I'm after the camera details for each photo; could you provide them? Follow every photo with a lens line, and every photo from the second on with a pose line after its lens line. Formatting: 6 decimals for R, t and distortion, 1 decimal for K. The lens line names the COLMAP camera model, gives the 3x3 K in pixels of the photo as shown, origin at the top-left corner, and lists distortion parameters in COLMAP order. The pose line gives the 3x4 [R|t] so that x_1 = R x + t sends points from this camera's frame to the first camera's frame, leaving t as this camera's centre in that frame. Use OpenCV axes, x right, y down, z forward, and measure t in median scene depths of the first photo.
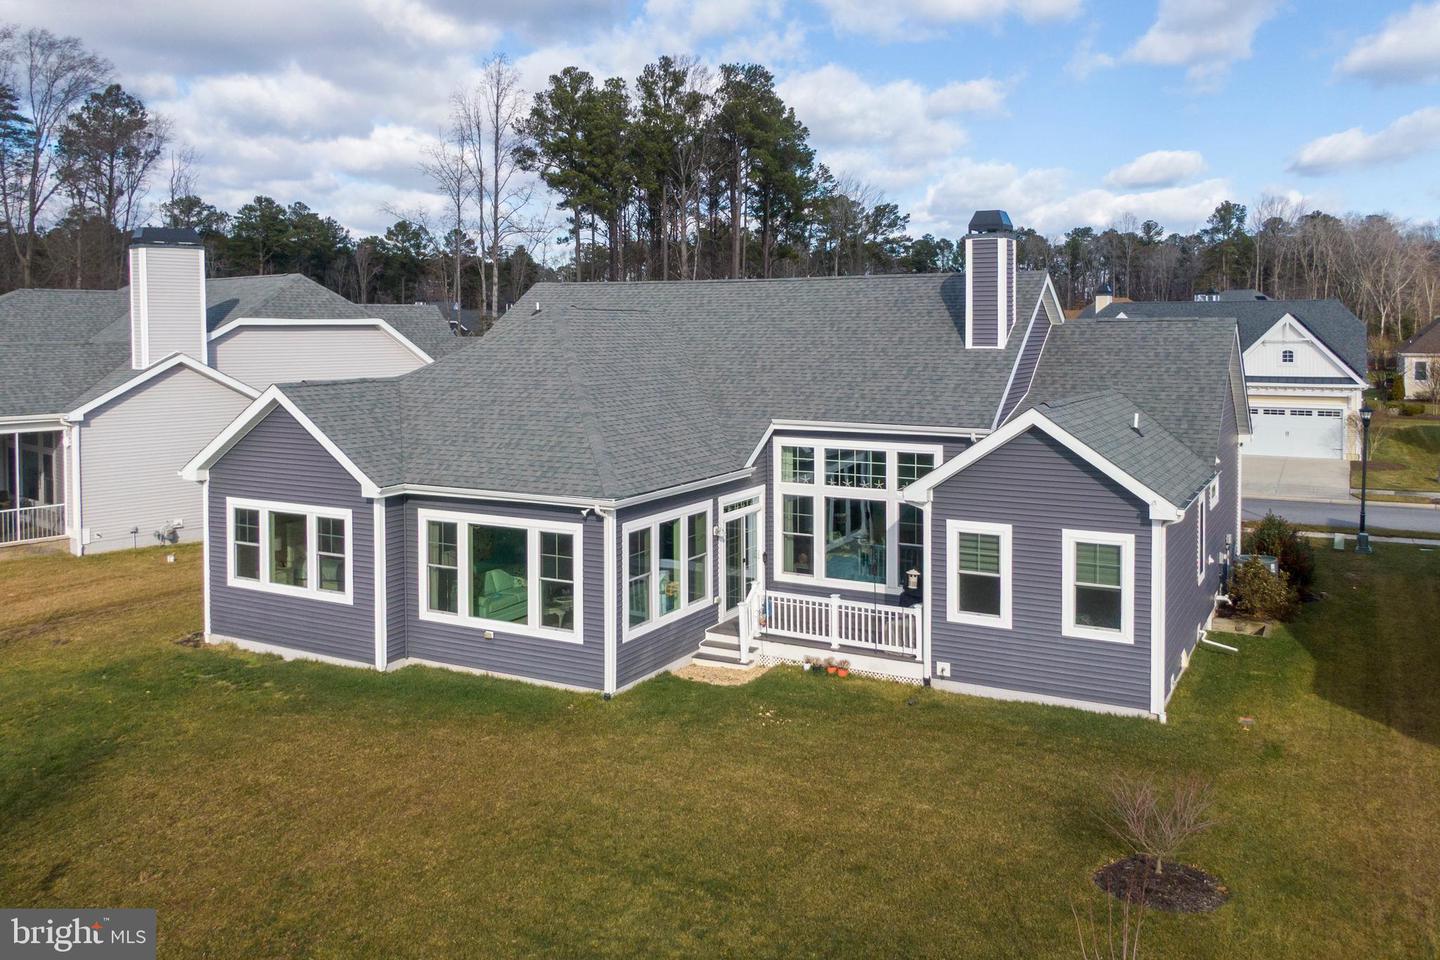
lens RADIAL K [[1132.9, 0, 720.0], [0, 1132.9, 480.0], [0, 0, 1]] dist [0.001880, -0.001668]
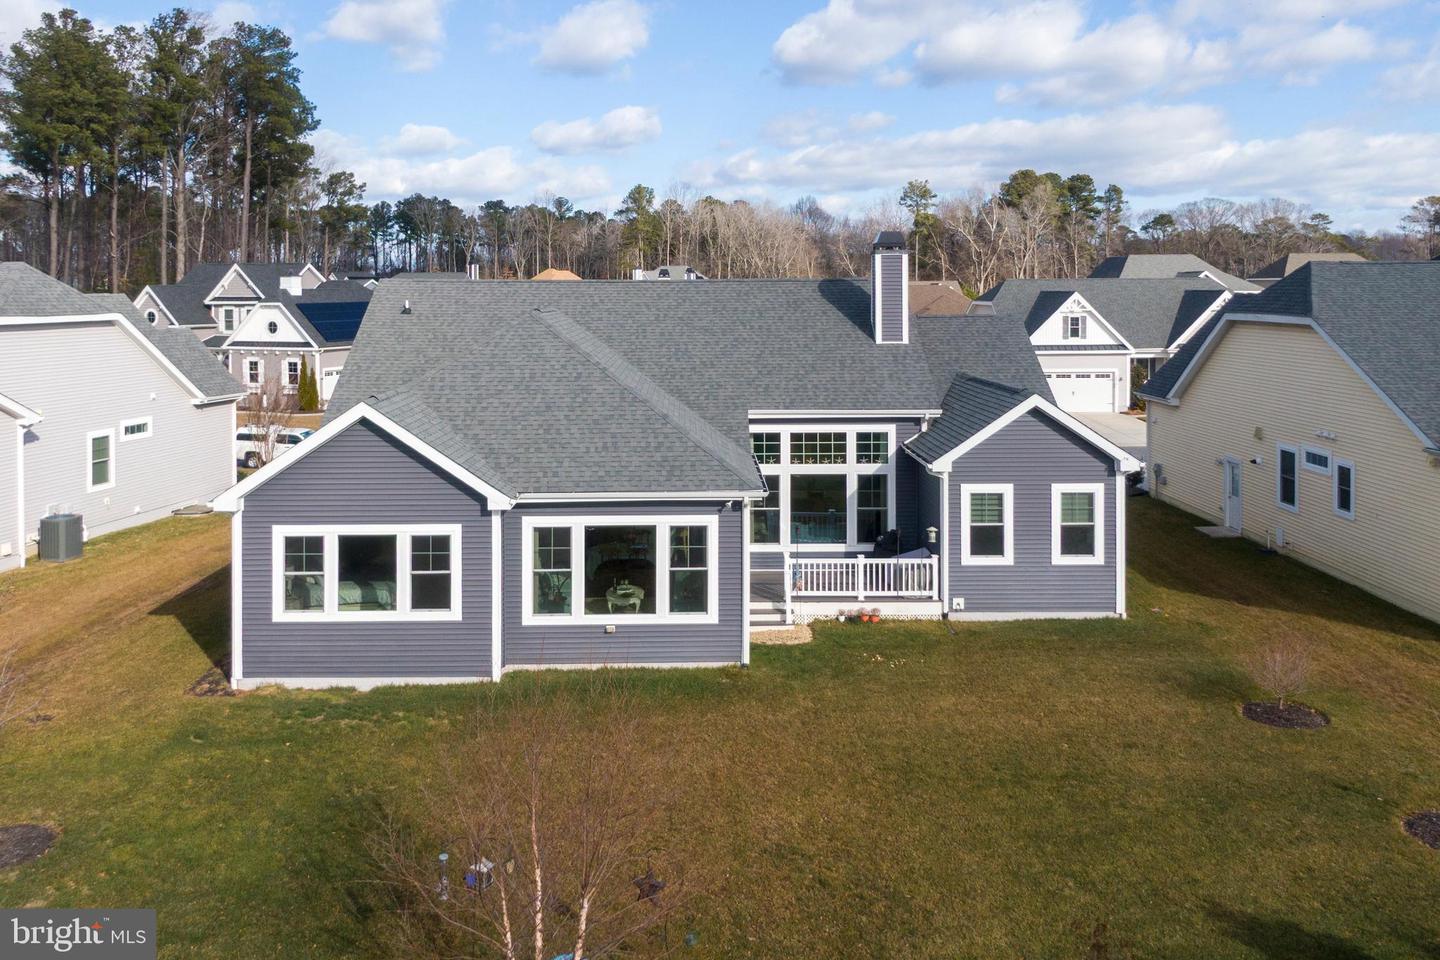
lens RADIAL K [[1093.1, 0, 769.9], [0, 1093.1, 448.0], [0, 0, 1]] dist [0.033873, -0.052054]
pose [[0.879109, -0.066955, 0.471894, -0.535440], [0.066914, 0.997616, 0.016891, -0.038400], [-0.471899, 0.016728, 0.881494, 0.027983]]
